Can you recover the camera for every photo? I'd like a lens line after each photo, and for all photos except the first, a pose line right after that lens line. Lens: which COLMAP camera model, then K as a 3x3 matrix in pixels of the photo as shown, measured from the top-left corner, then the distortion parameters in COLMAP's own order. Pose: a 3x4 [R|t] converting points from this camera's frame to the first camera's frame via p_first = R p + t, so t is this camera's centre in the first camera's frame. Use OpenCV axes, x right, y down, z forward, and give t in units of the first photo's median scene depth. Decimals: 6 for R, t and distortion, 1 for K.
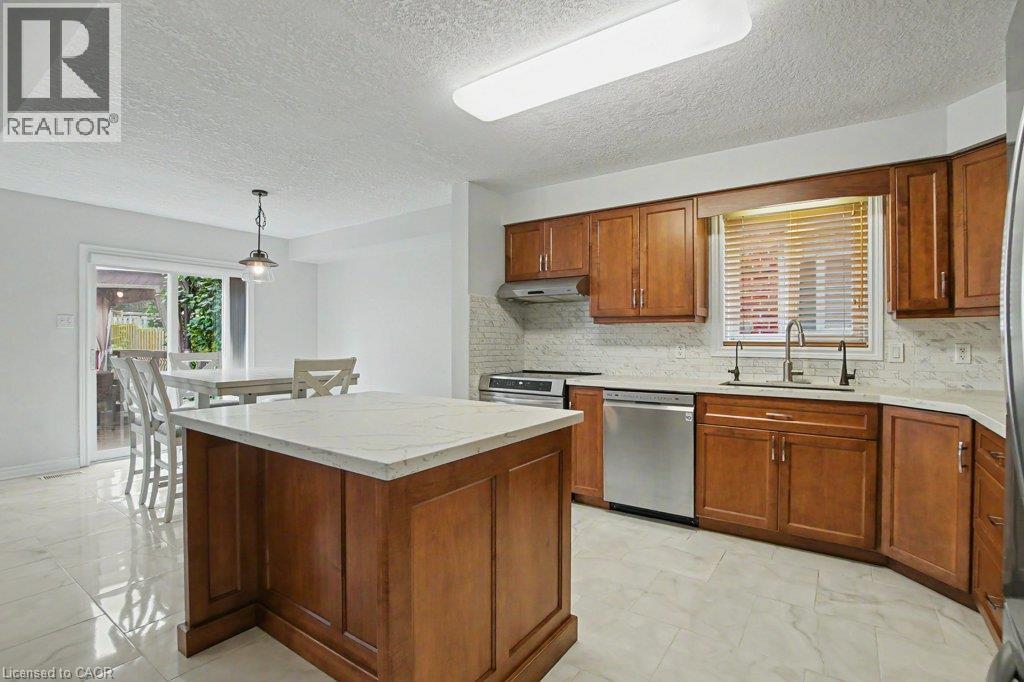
lens RADIAL K [[487.8, 0, 516.6], [0, 487.8, 336.9], [0, 0, 1]] dist [-0.022668, 0.000398]
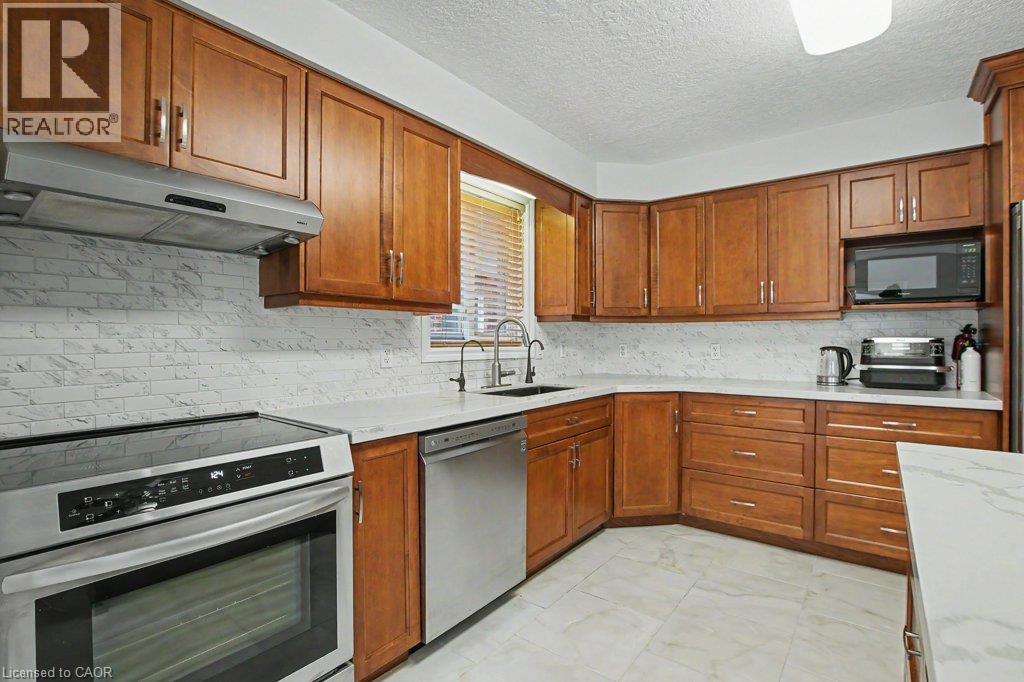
lens RADIAL K [[484.7, 0, 515.6], [0, 484.7, 341.1], [0, 0, 1]] dist [-0.023149, -0.000064]
pose [[0.044758, -0.005808, 0.998981, -0.344668], [-0.005457, 0.999967, 0.006059, 0.003953], [-0.998983, -0.005723, 0.044725, 0.907925]]
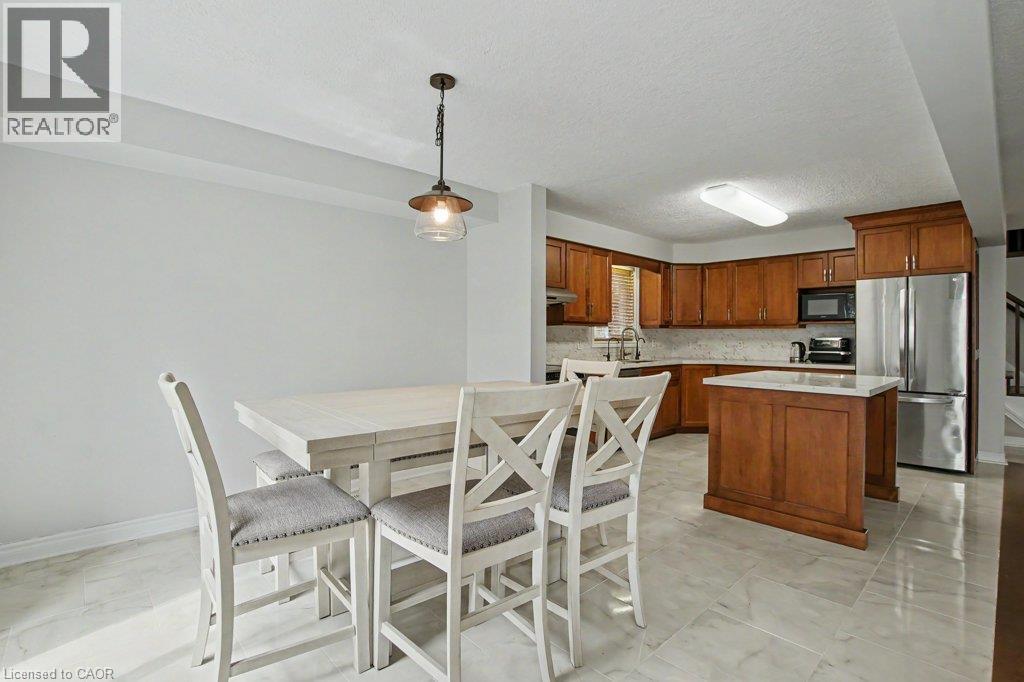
lens RADIAL K [[487.8, 0, 516.6], [0, 487.8, 336.9], [0, 0, 1]] dist [-0.022668, 0.000398]
pose [[0.196281, -0.002211, 0.980545, -1.363509], [-0.009839, 0.999943, 0.004224, 0.000024], [-0.980498, -0.010477, 0.196248, 1.015039]]
